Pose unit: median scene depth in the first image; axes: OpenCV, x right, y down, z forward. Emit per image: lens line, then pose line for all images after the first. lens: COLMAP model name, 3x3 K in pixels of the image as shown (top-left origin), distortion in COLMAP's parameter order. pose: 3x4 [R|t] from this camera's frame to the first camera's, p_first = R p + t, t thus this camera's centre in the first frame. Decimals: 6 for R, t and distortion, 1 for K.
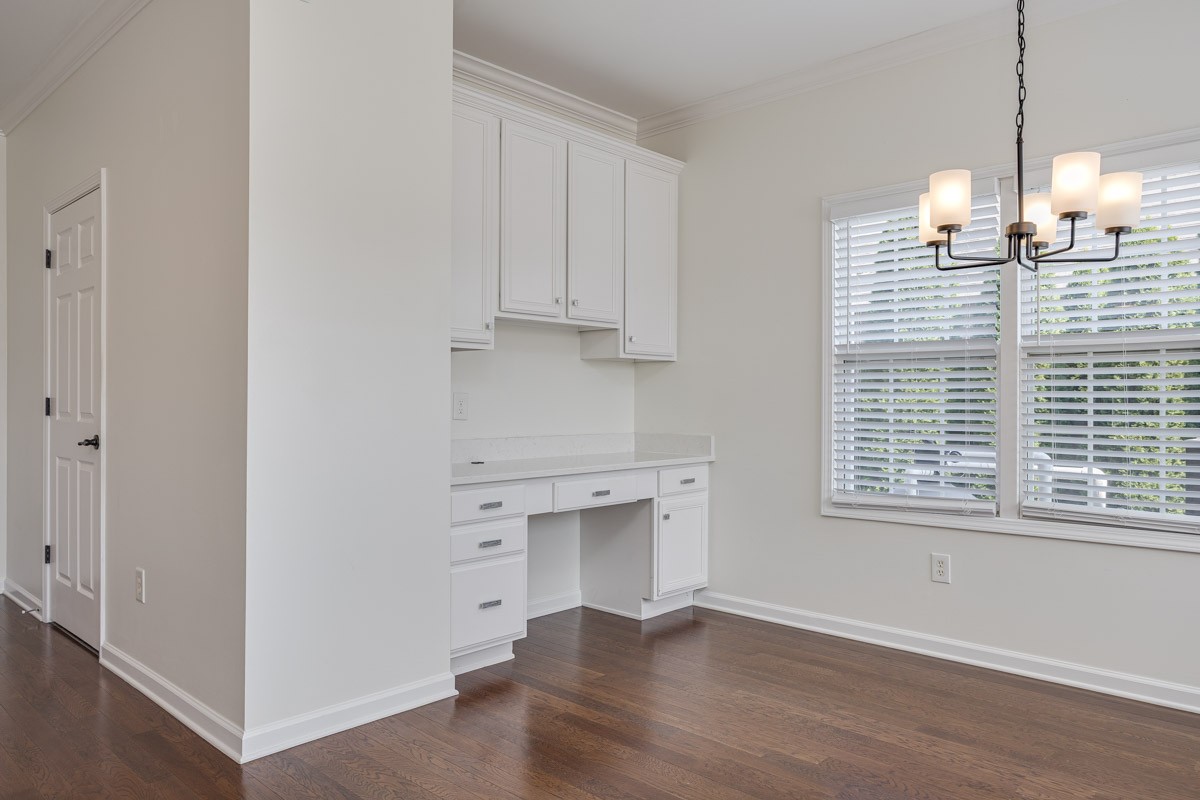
lens RADIAL K [[817.9, 0, 600.0], [0, 817.9, 400.0], [0, 0, 1]] dist [0.002807, 0.002139]
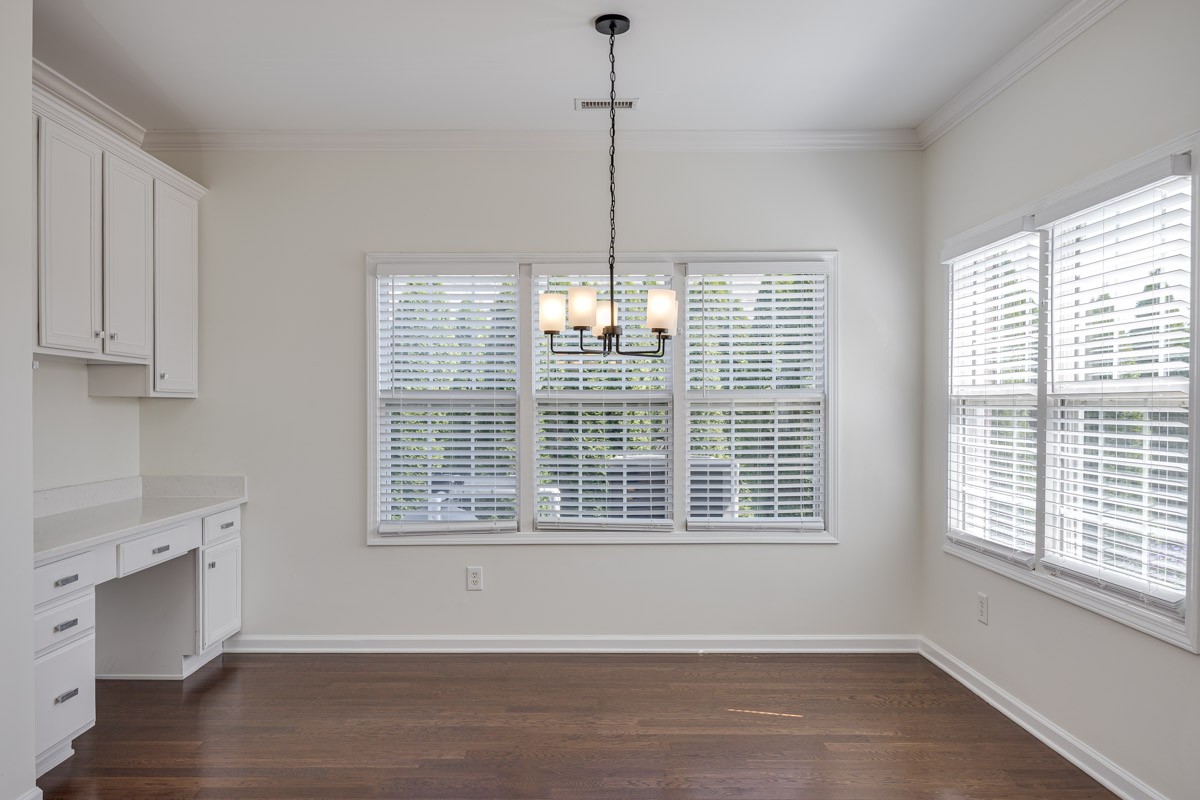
lens RADIAL K [[829.3, 0, 575.1], [0, 829.3, 415.5], [0, 0, 1]] dist [0.000307, 0.000241]
pose [[0.729684, -0.008243, 0.683735, -0.287224], [0.000306, 0.999931, 0.011730, -0.045836], [-0.683785, -0.008350, 0.729636, 0.006286]]
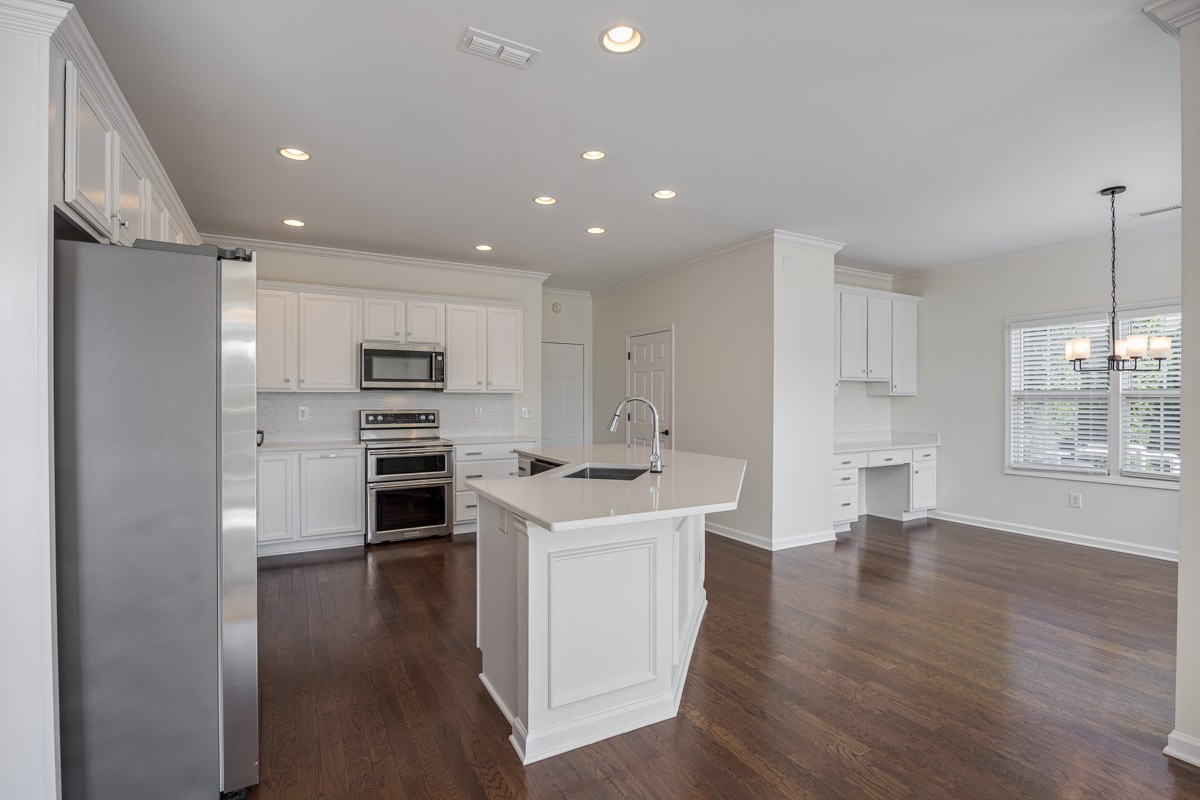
lens RADIAL K [[566.9, 0, 599.5], [0, 566.9, 399.4], [0, 0, 1]] dist [0.000621, 0.000097]
pose [[0.955530, -0.002114, -0.294887, -0.283305], [0.002011, 0.999998, -0.000653, -0.046201], [0.294887, 0.000031, 0.955532, -0.662263]]
